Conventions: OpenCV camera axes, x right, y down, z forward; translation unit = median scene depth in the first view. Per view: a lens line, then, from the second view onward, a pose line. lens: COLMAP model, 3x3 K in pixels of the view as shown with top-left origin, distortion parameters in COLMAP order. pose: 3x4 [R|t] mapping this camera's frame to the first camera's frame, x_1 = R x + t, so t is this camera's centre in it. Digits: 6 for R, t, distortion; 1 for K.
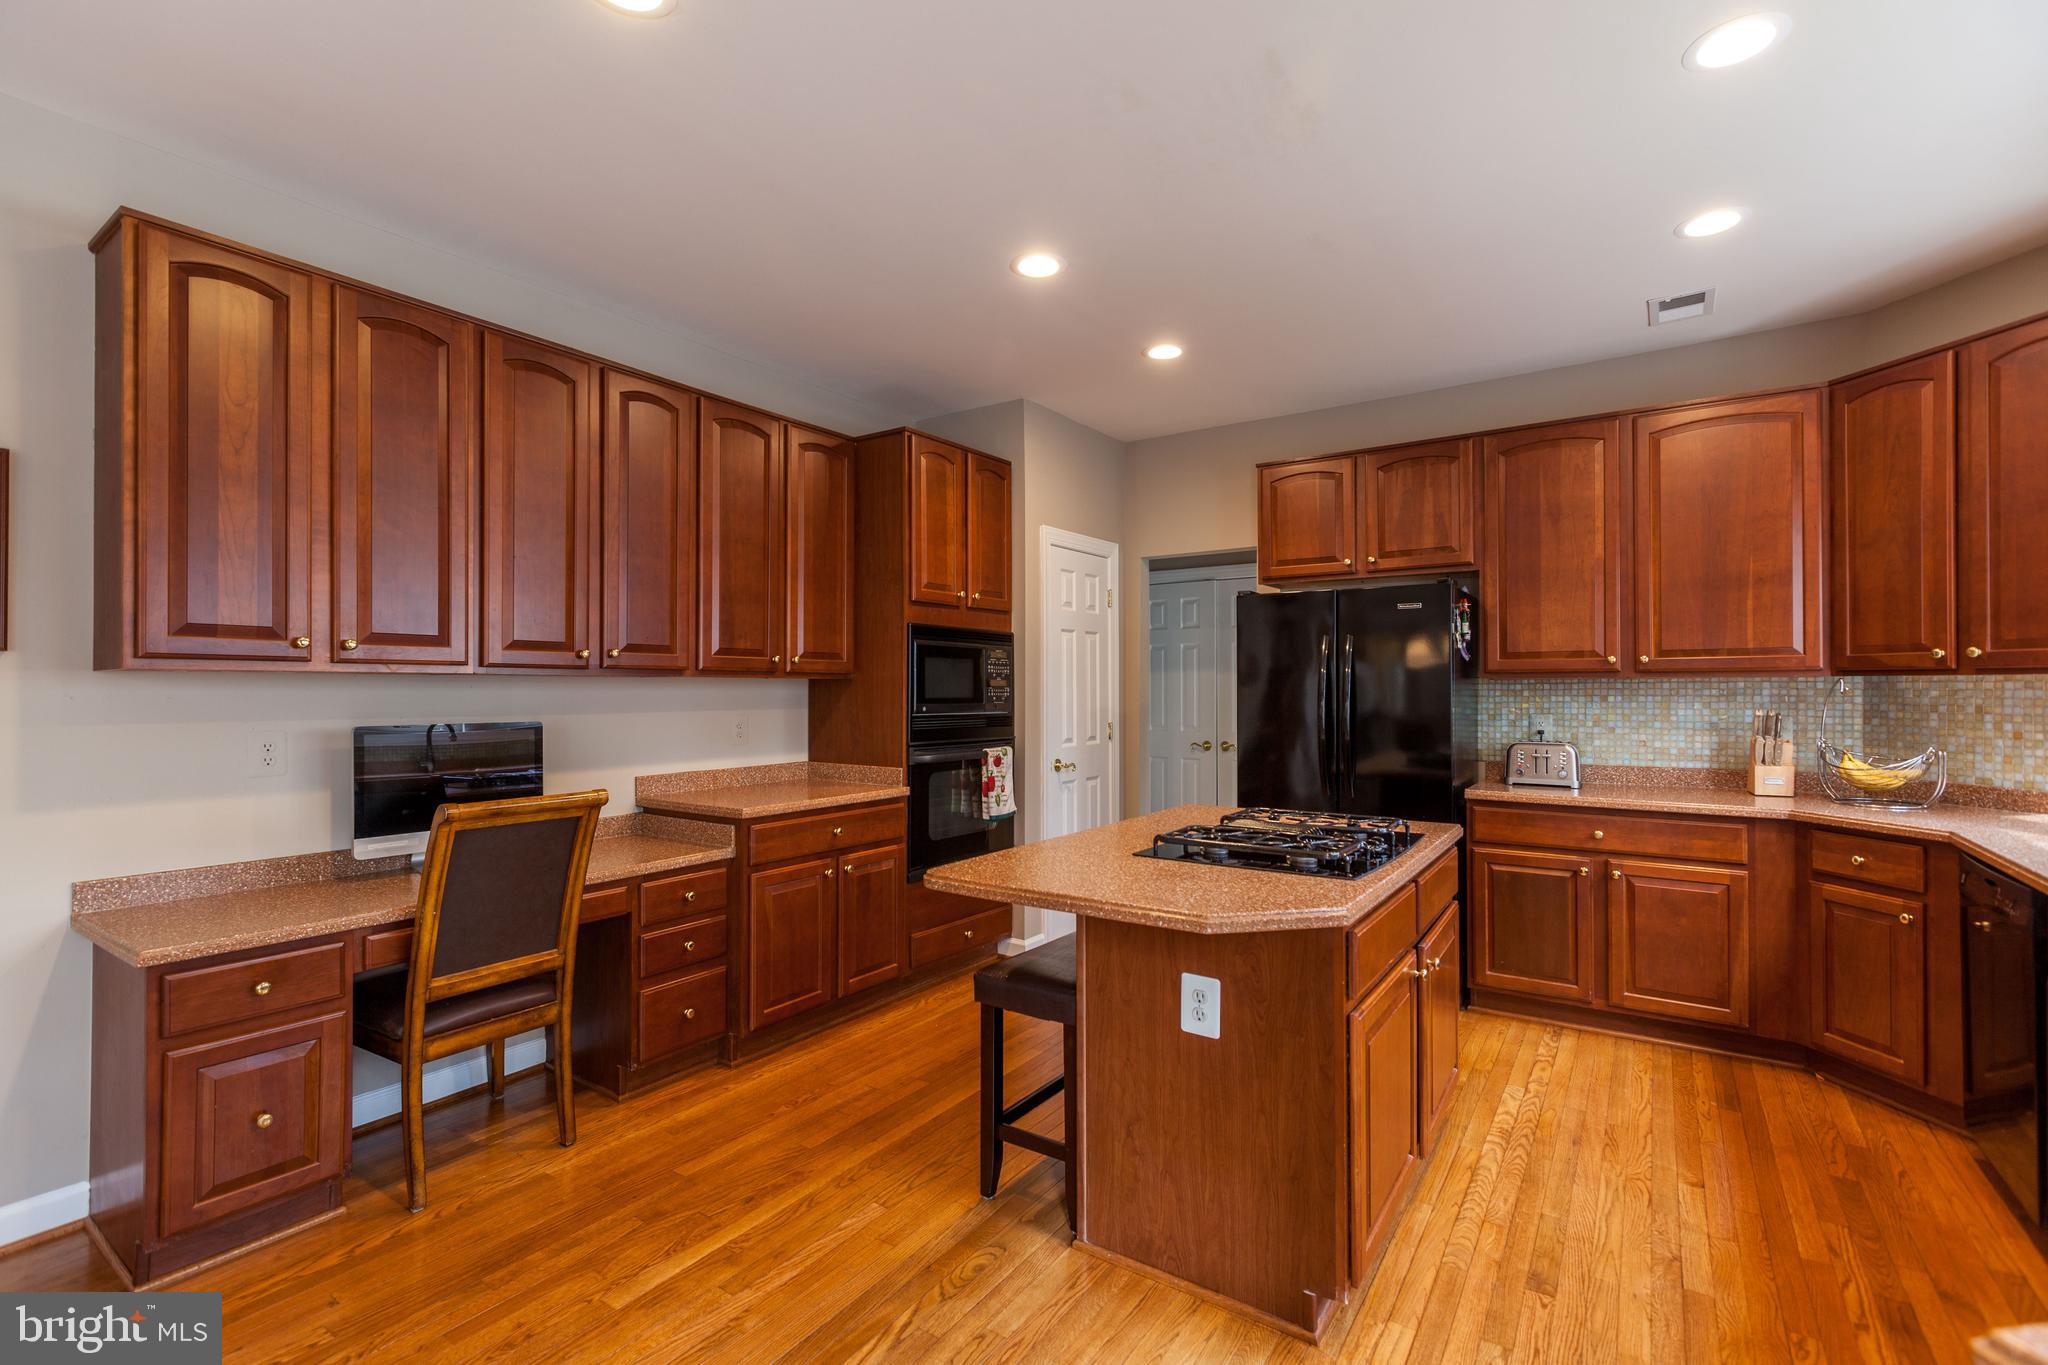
lens RADIAL K [[916.7, 0, 1028.6], [0, 916.7, 682.9], [0, 0, 1]] dist [0.005149, -0.000587]
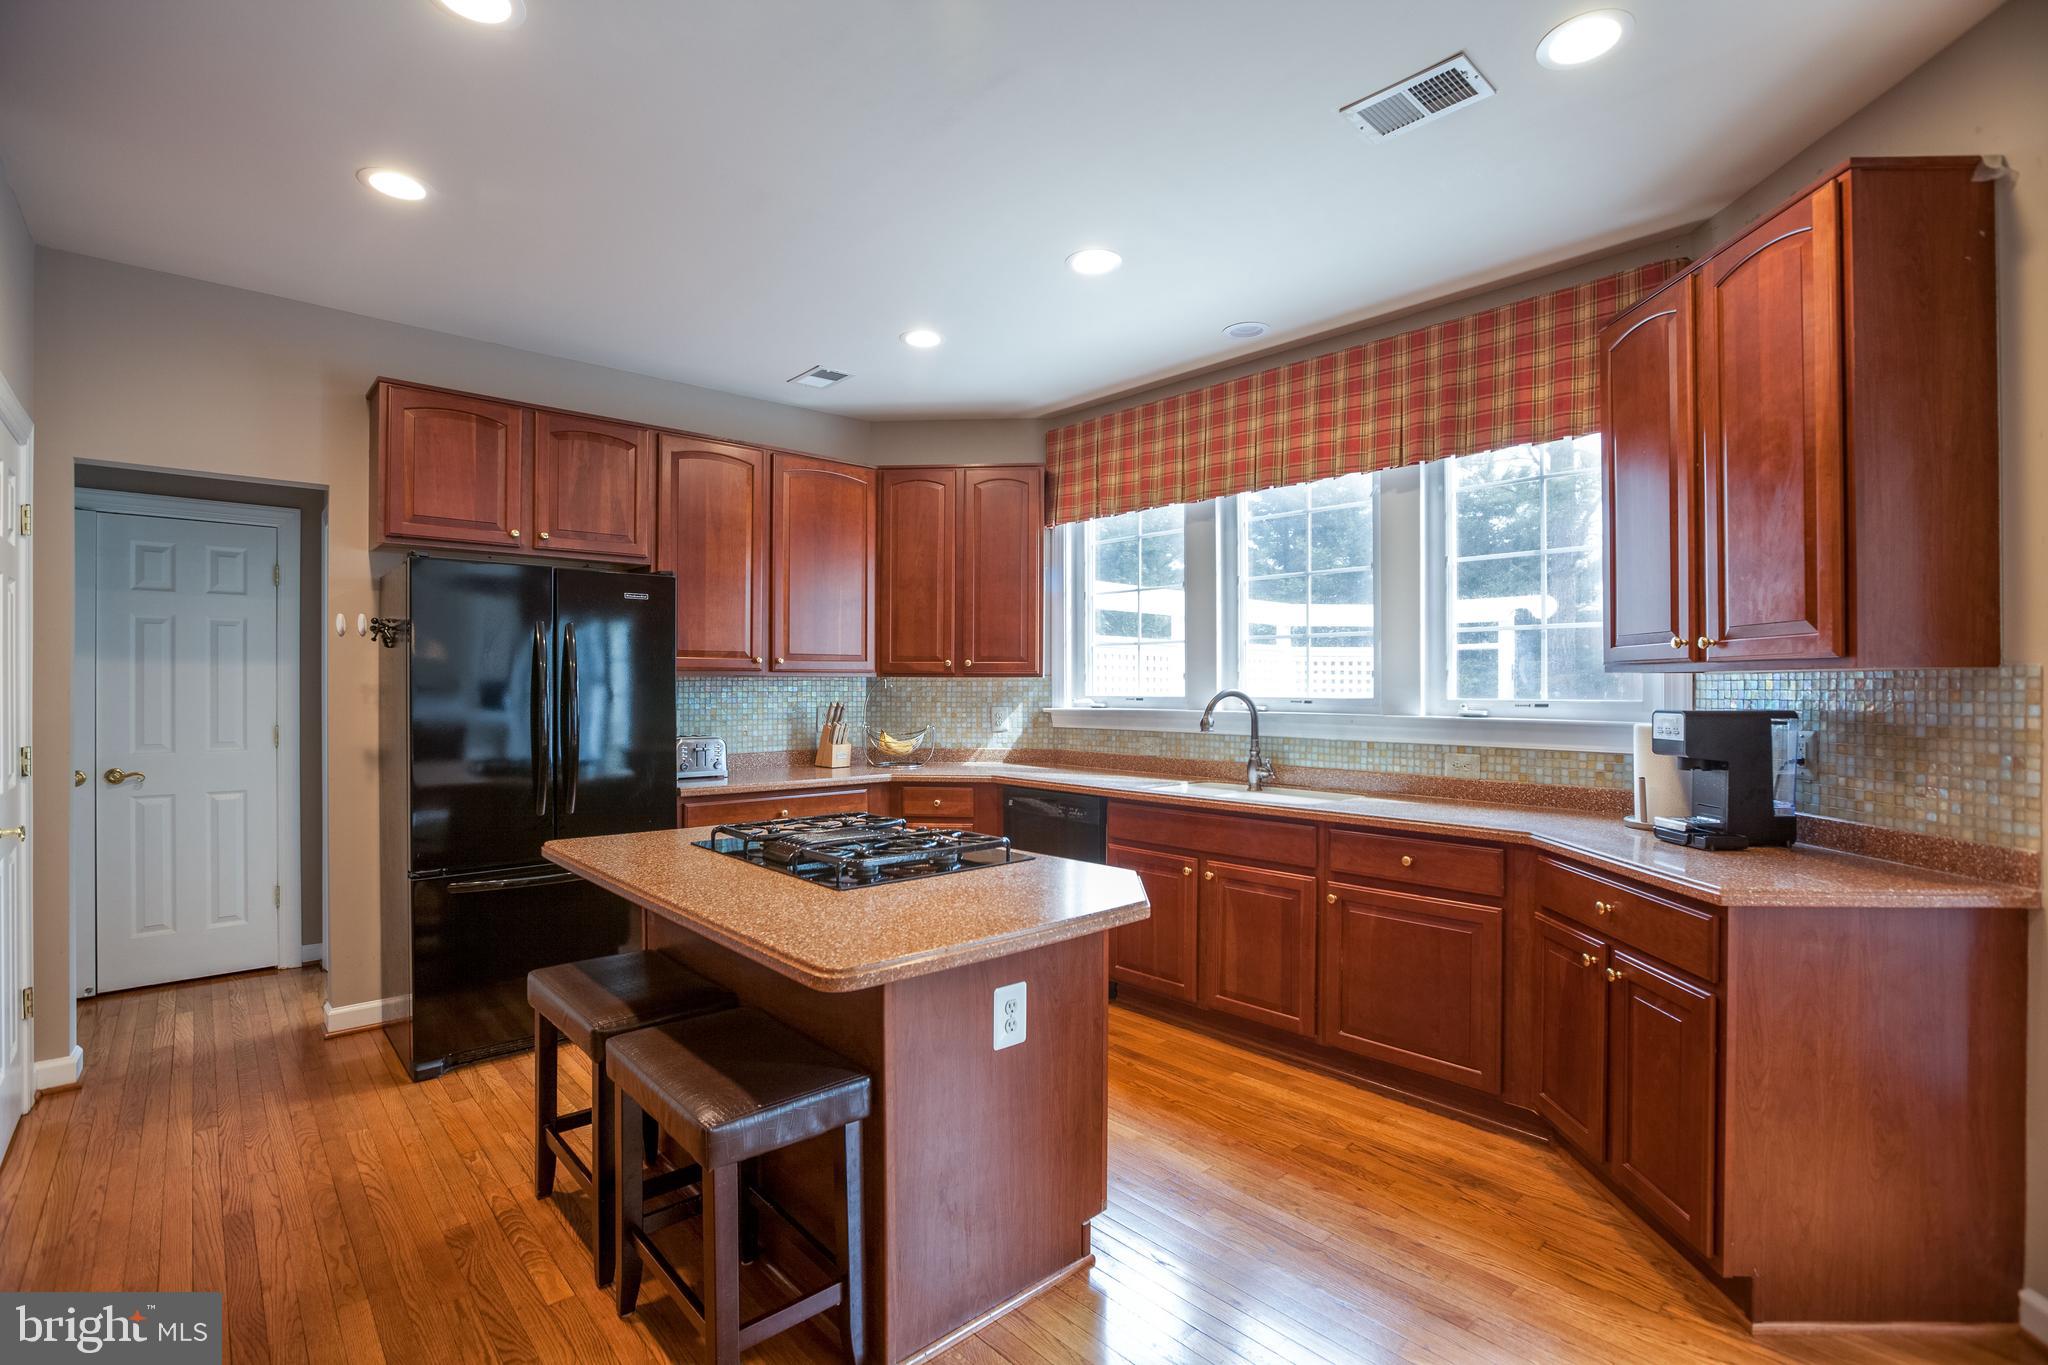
lens RADIAL K [[933.1, 0, 1023.6], [0, 933.1, 677.9], [0, 0, 1]] dist [-0.041465, 0.014766]
pose [[0.240131, 0.008804, 0.970701, -0.426181], [-0.005805, 0.999954, -0.007633, 0.003407], [-0.970723, -0.003802, 0.240171, 0.426578]]
